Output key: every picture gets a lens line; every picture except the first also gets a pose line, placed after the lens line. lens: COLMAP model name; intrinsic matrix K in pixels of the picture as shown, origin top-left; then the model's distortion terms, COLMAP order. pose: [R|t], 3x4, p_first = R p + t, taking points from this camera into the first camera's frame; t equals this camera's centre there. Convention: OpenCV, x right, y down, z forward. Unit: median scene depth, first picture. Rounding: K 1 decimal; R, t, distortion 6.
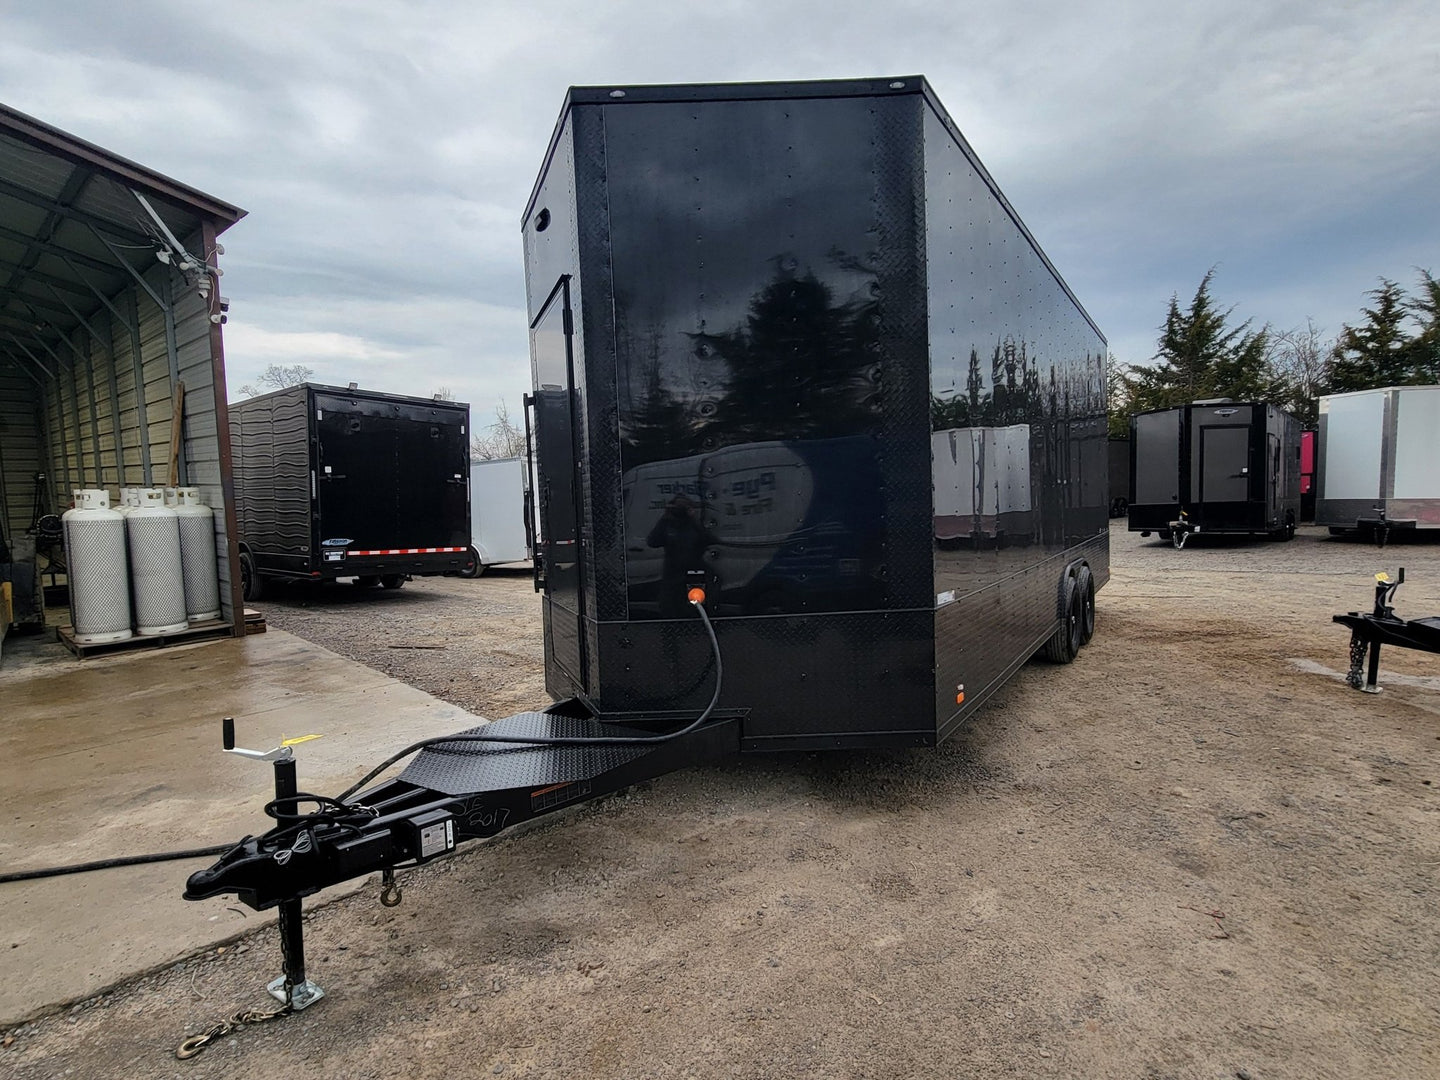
lens RADIAL K [[792.4, 0, 720.0], [0, 792.4, 540.0], [0, 0, 1]] dist [-0.002658, -0.000099]
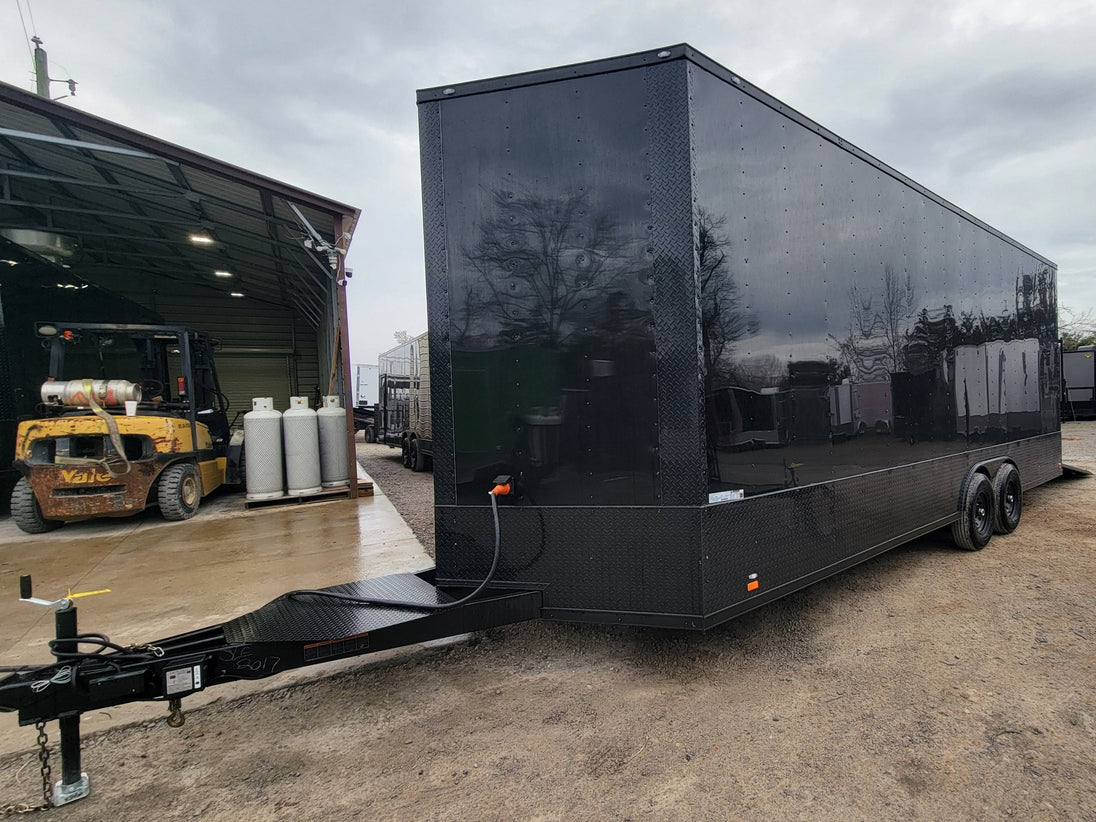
lens RADIAL K [[603.1, 0, 548.0], [0, 603.1, 411.0], [0, 0, 1]] dist [-0.002658, -0.000099]
pose [[0.971843, 0.002516, -0.235615, 0.207318], [-0.011853, 0.999199, -0.038219, -0.009954], [0.235331, 0.039936, 0.971095, 0.091197]]
